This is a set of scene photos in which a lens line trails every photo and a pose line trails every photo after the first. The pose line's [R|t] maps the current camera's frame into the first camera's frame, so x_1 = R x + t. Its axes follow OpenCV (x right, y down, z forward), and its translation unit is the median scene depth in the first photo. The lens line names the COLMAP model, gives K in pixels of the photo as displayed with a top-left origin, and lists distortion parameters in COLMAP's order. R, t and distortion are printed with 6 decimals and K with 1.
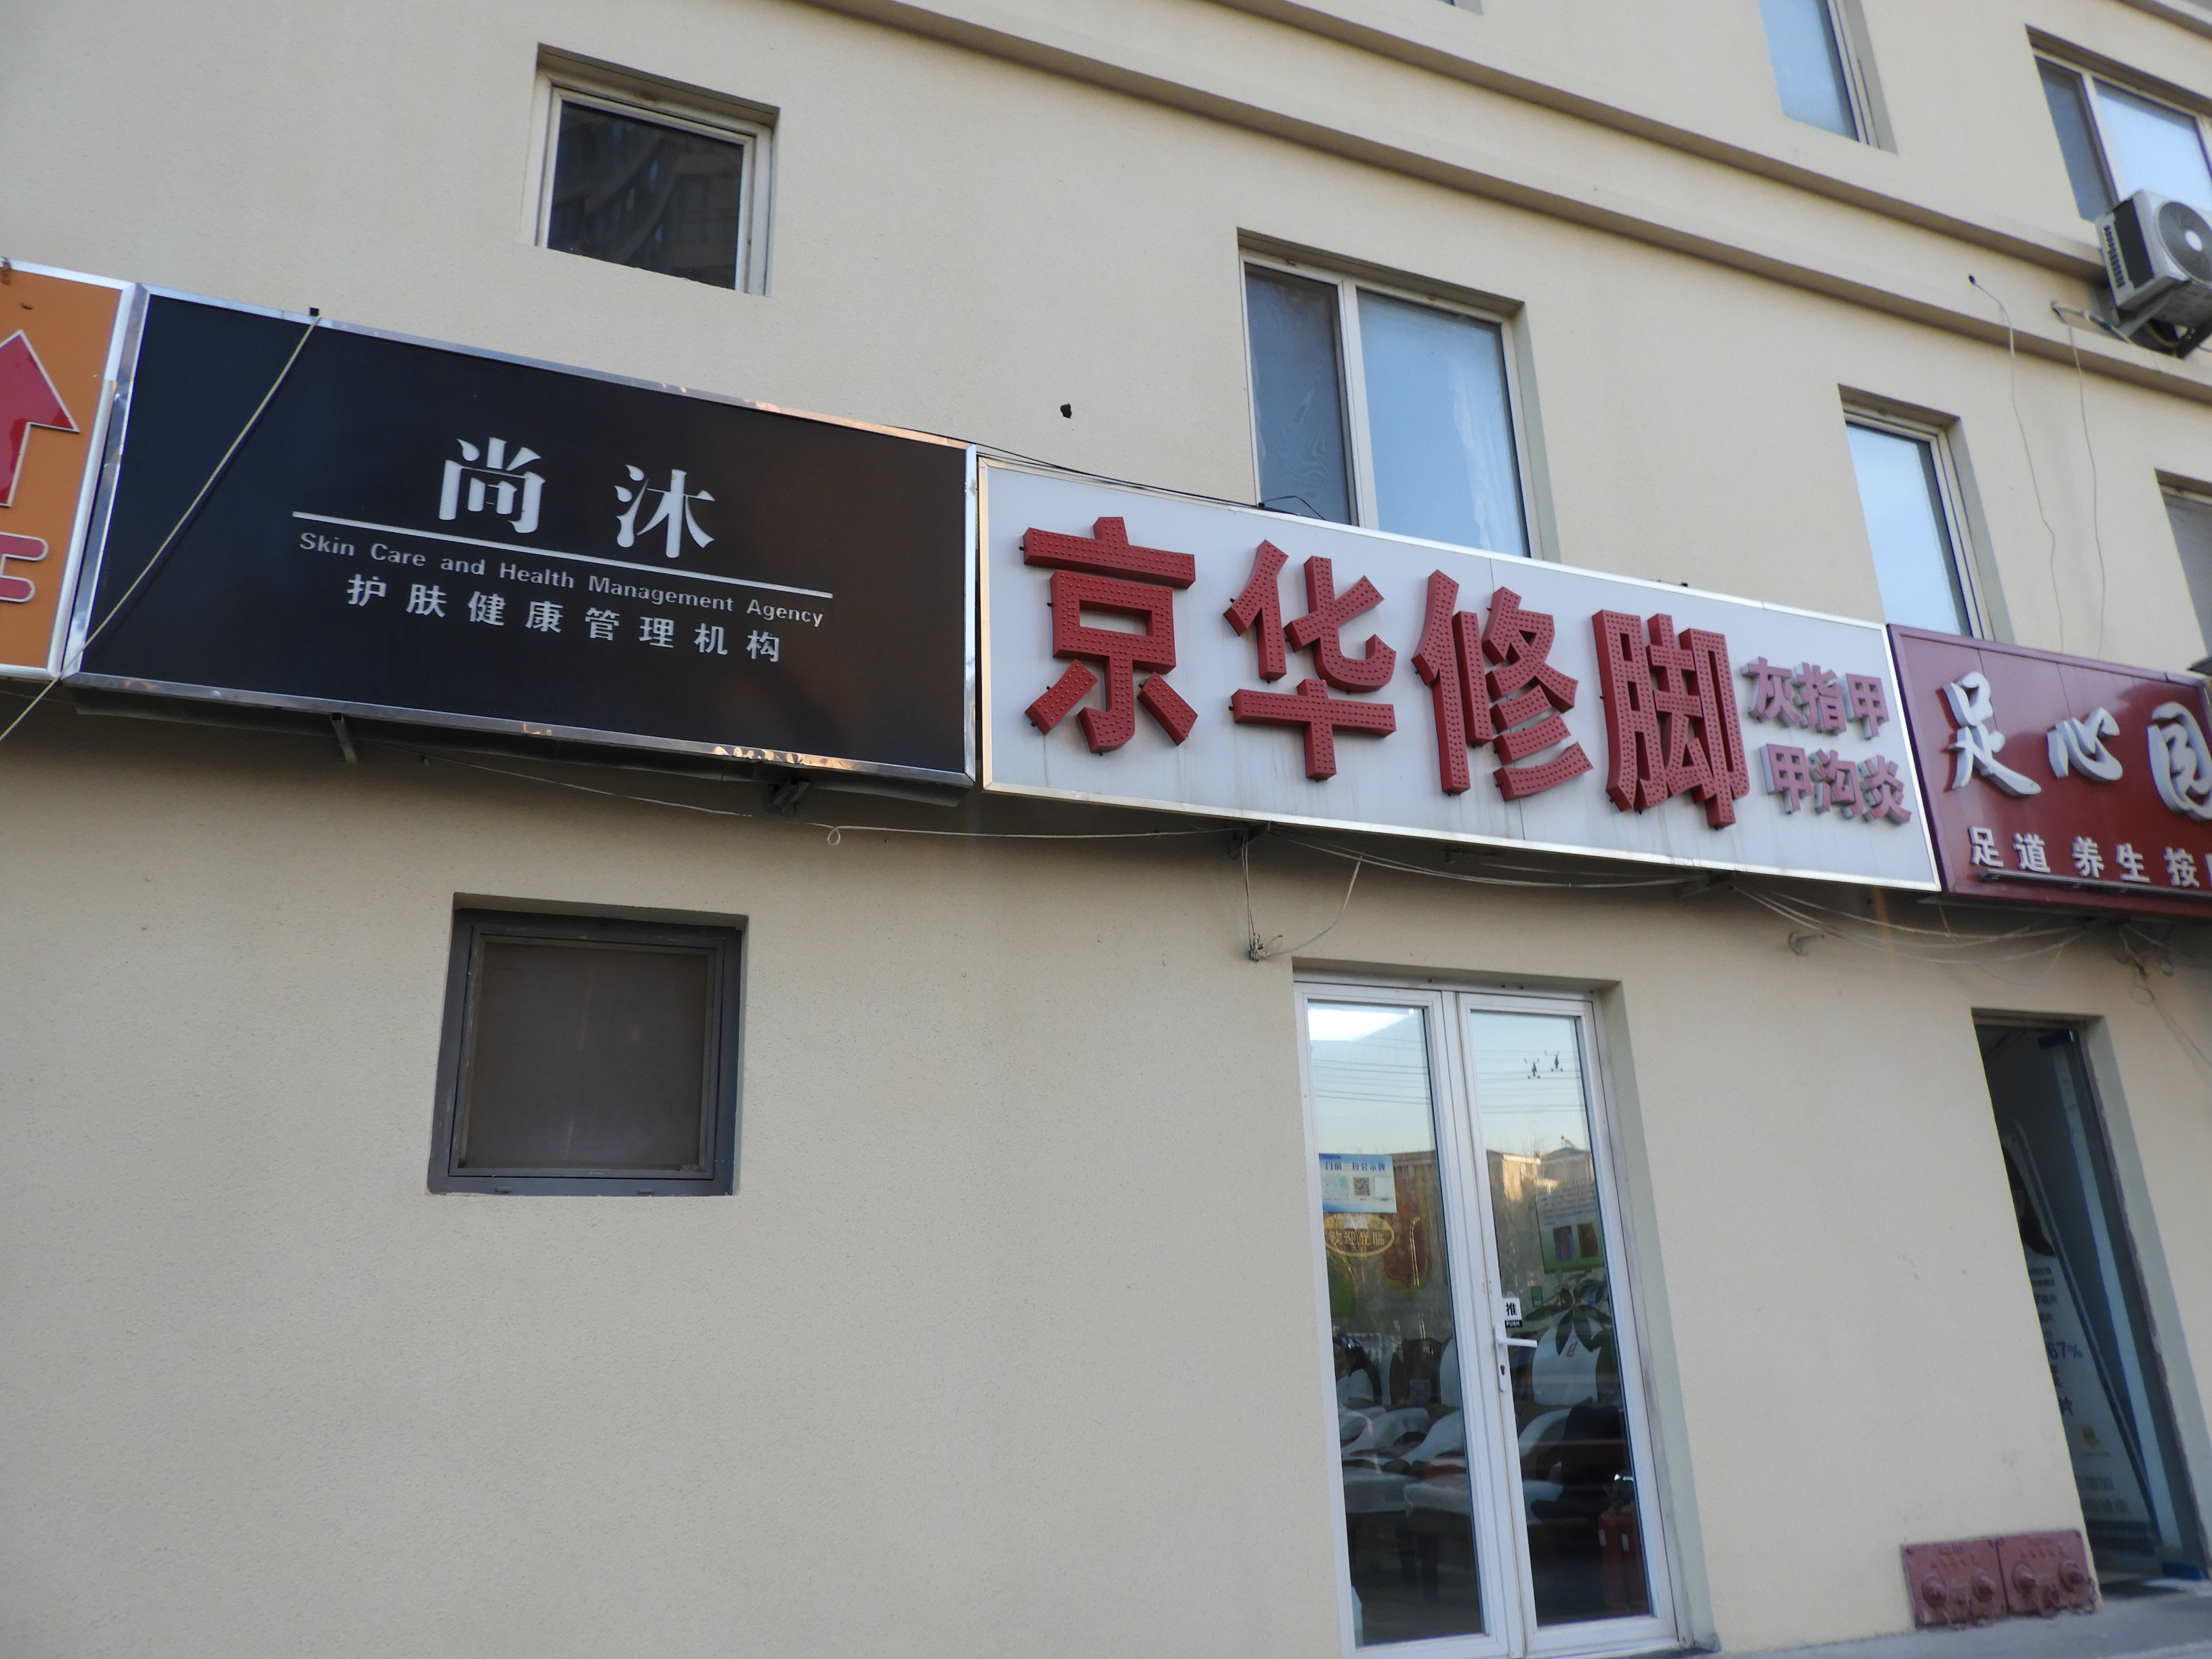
lens RADIAL K [[1564.9, 0, 1105.1], [0, 1564.9, 780.7], [0, 0, 1]] dist [-0.003911, -0.003457]
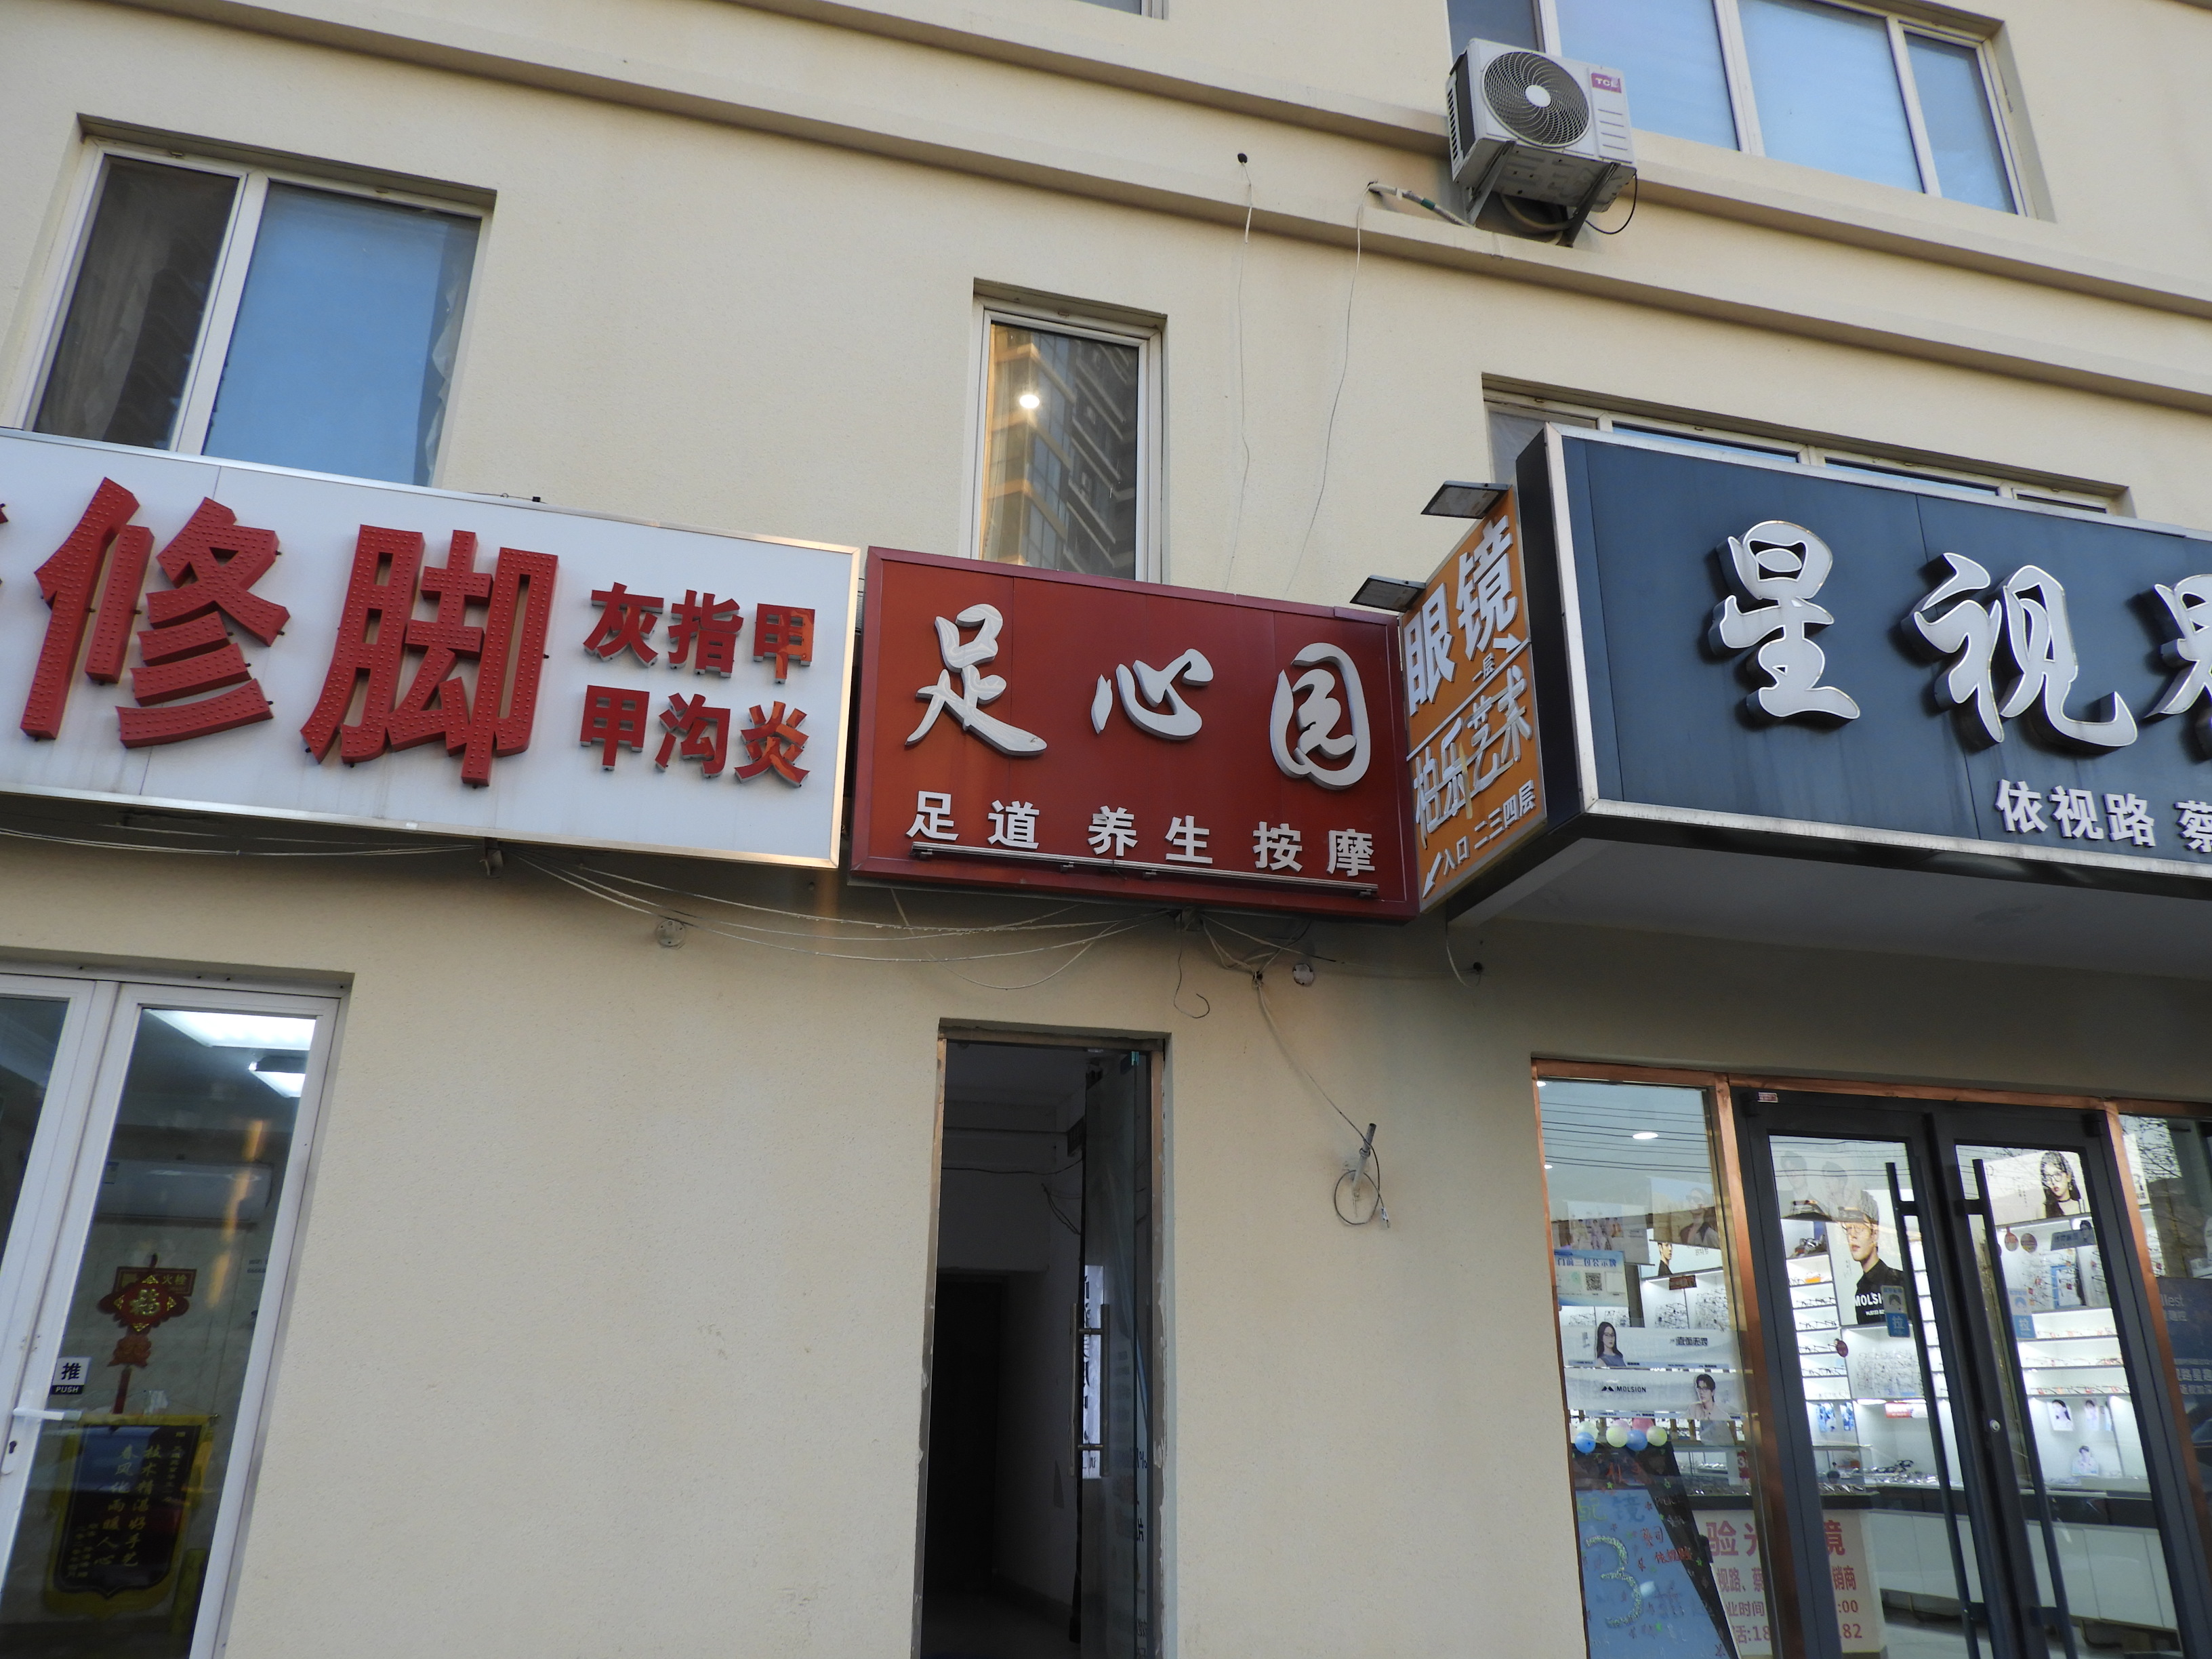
lens RADIAL K [[1556.2, 0, 1113.4], [0, 1556.2, 835.3], [0, 0, 1]] dist [0.008913, -0.005551]
pose [[0.990640, -0.011406, -0.136022, 0.734497], [0.009376, 0.999835, -0.015549, 0.063116], [0.136177, 0.014128, 0.990584, 0.215812]]
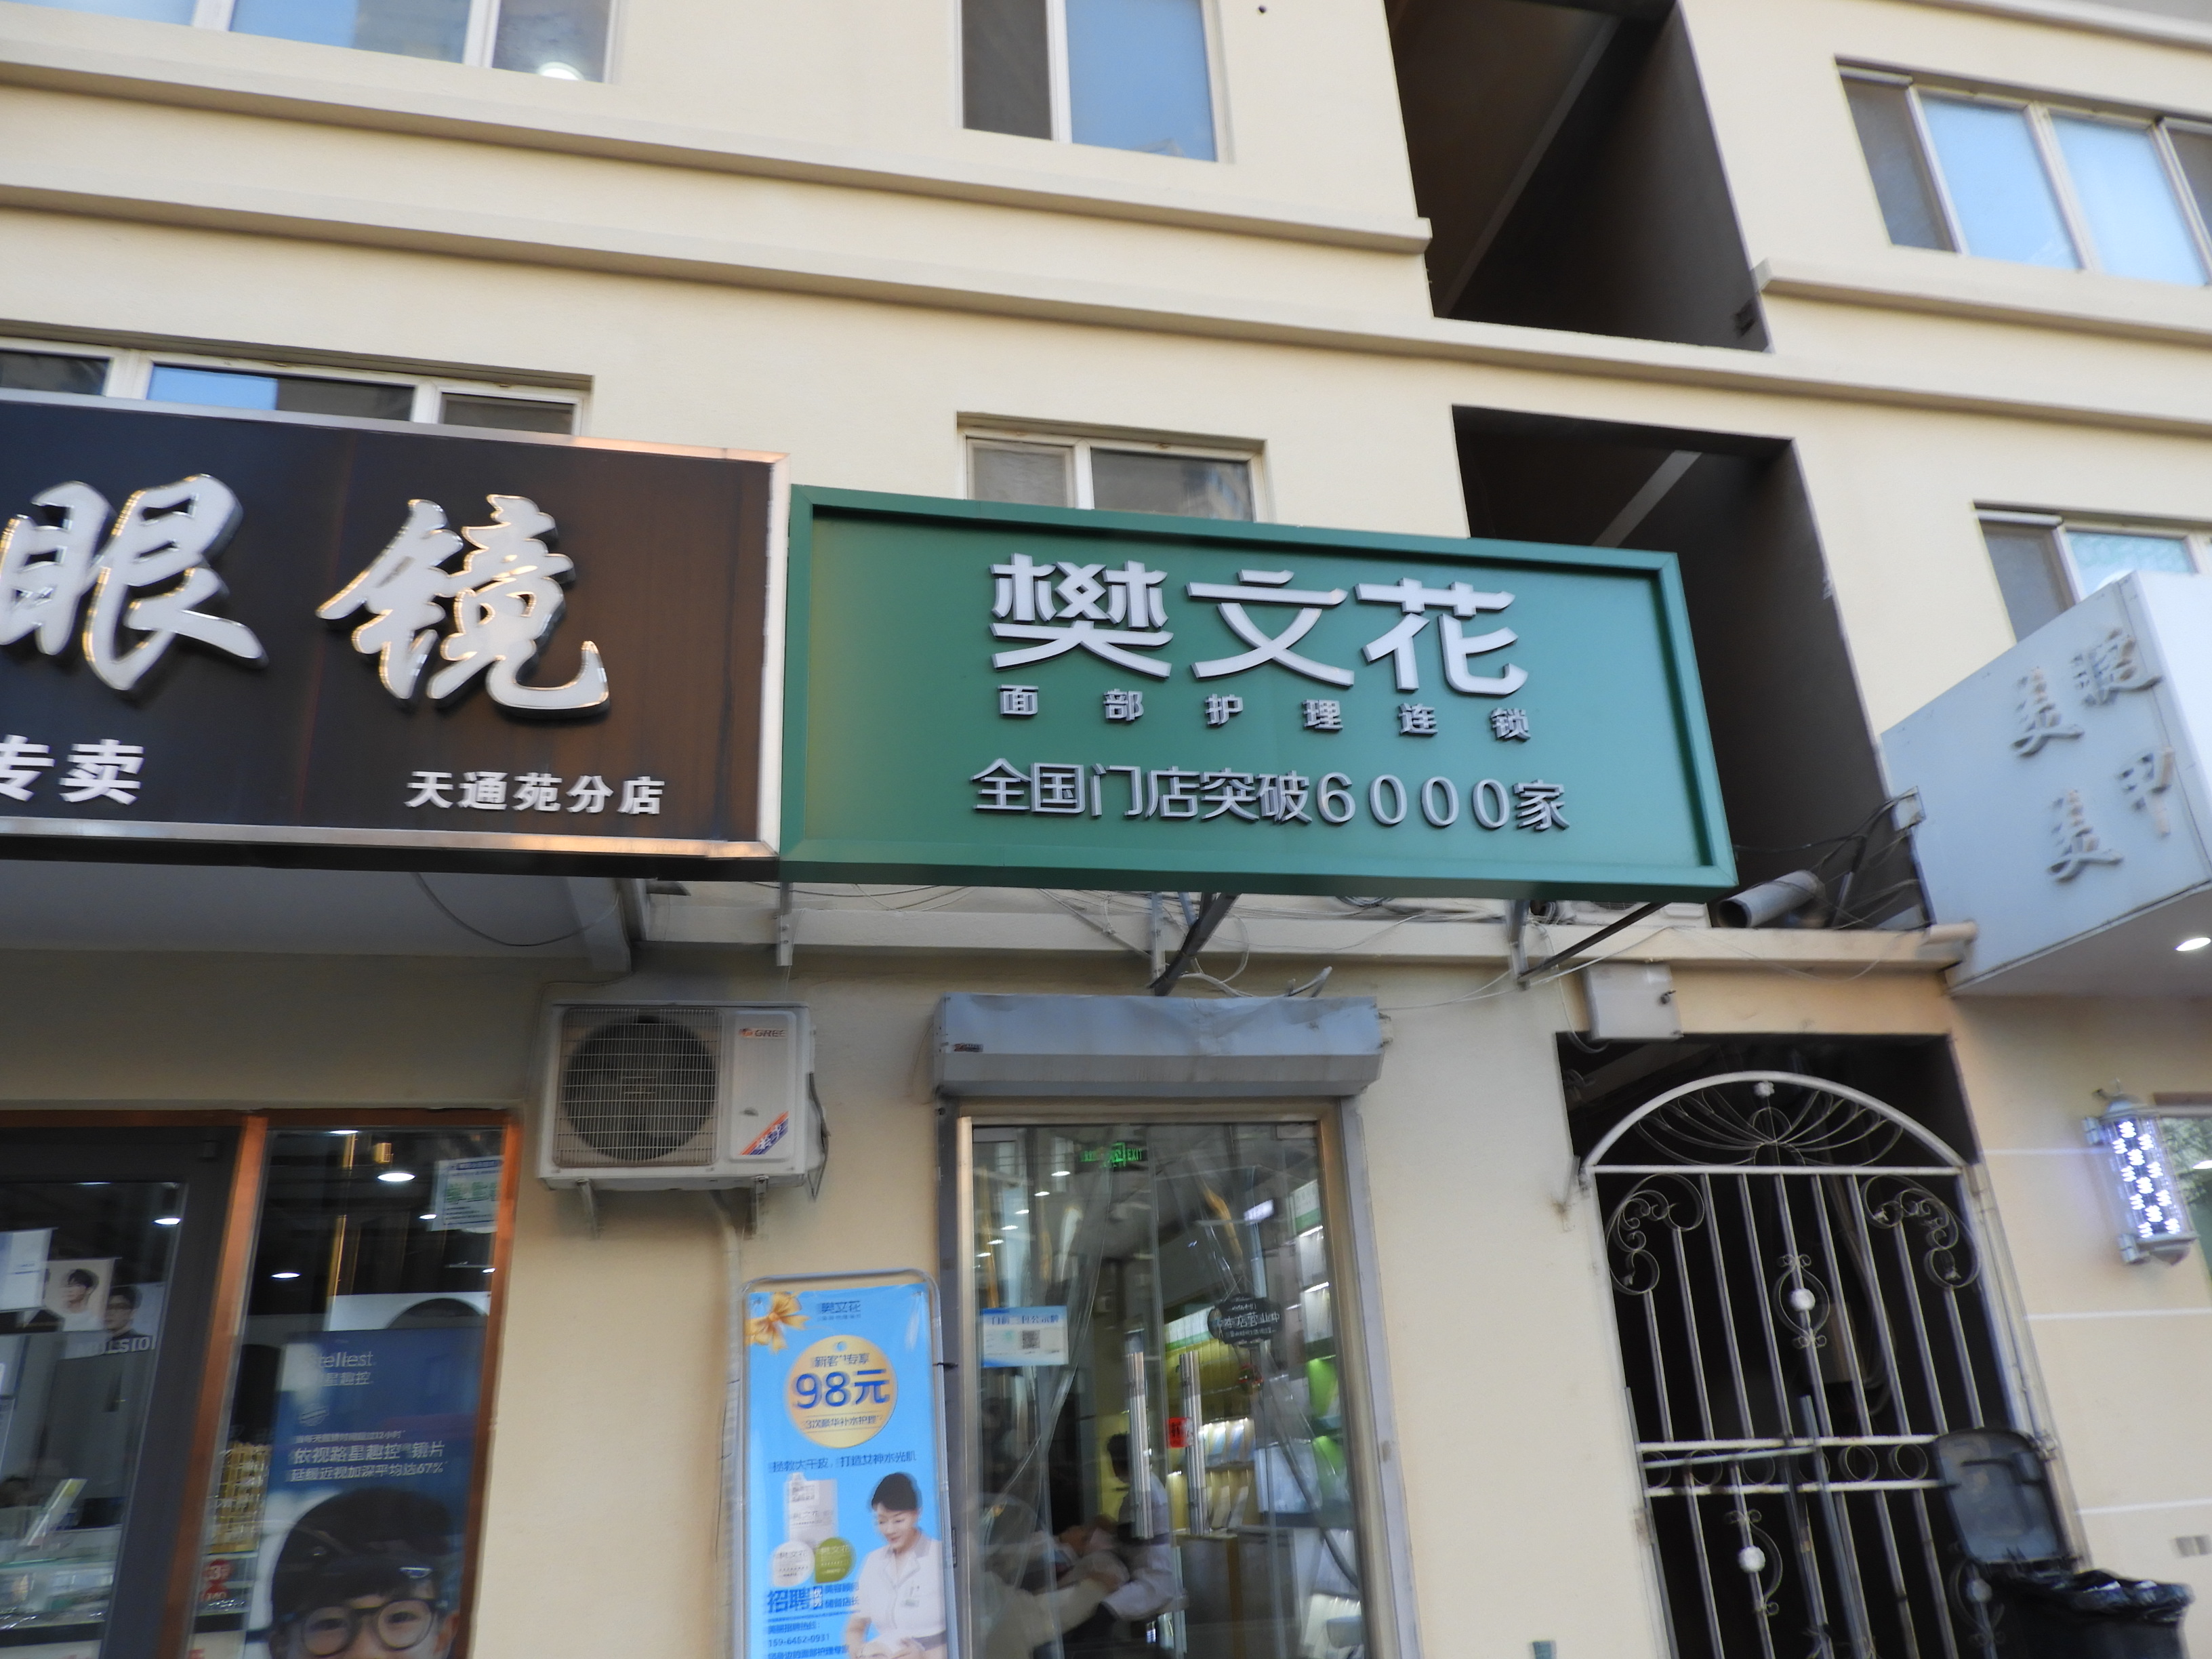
lens RADIAL K [[1561.6, 0, 1106.0], [0, 1561.6, 829.5], [0, 0, 1]] dist [0.006271, -0.002712]
pose [[0.984224, -0.080788, -0.157403, 2.395132], [0.074329, 0.996149, -0.046508, 0.174369], [0.160554, 0.034075, 0.986439, 0.704747]]
